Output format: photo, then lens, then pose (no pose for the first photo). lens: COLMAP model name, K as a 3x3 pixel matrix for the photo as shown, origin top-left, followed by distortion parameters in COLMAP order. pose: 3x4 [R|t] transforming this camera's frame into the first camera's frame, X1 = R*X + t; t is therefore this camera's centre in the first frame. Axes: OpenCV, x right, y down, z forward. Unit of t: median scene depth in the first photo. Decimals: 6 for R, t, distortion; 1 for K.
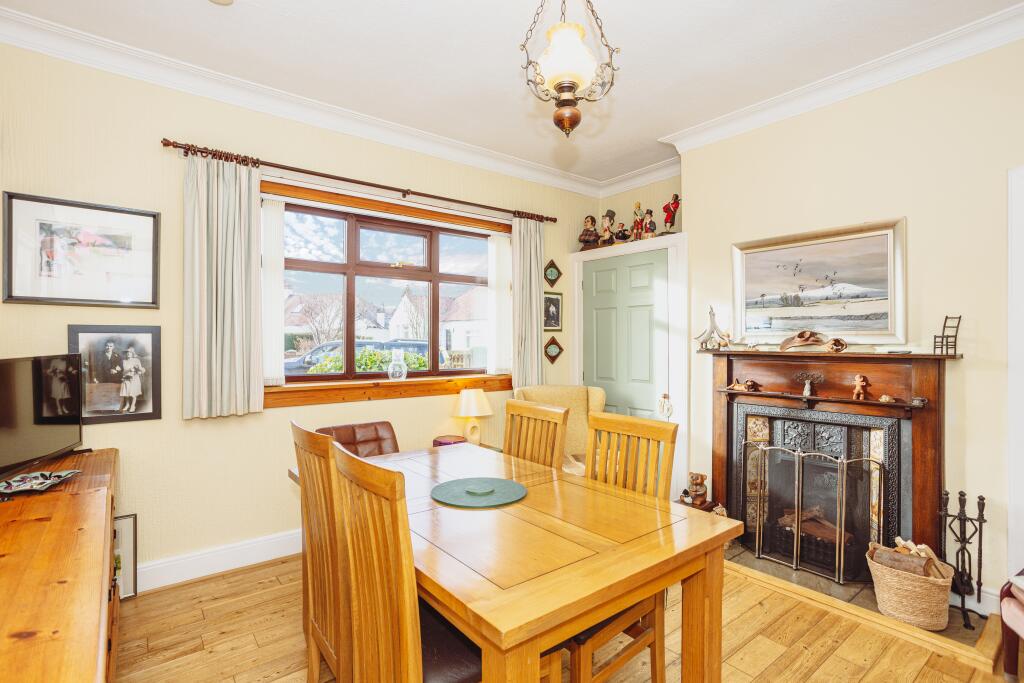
lens RADIAL K [[503.6, 0, 512.3], [0, 503.6, 351.1], [0, 0, 1]] dist [-0.055012, 0.038111]
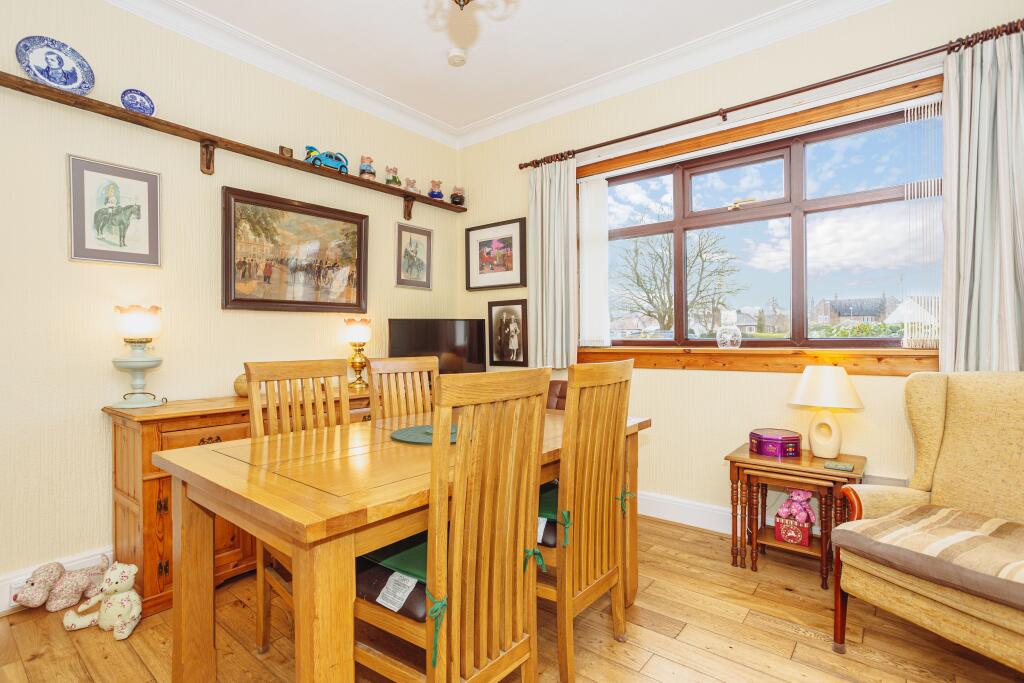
lens RADIAL K [[494.7, 0, 508.1], [0, 494.7, 342.8], [0, 0, 1]] dist [-0.048892, 0.031139]
pose [[0.212269, 0.004414, -0.977201, 0.516849], [-0.014791, 0.999890, 0.001304, 0.057738], [0.977099, 0.014177, 0.212311, 0.545813]]
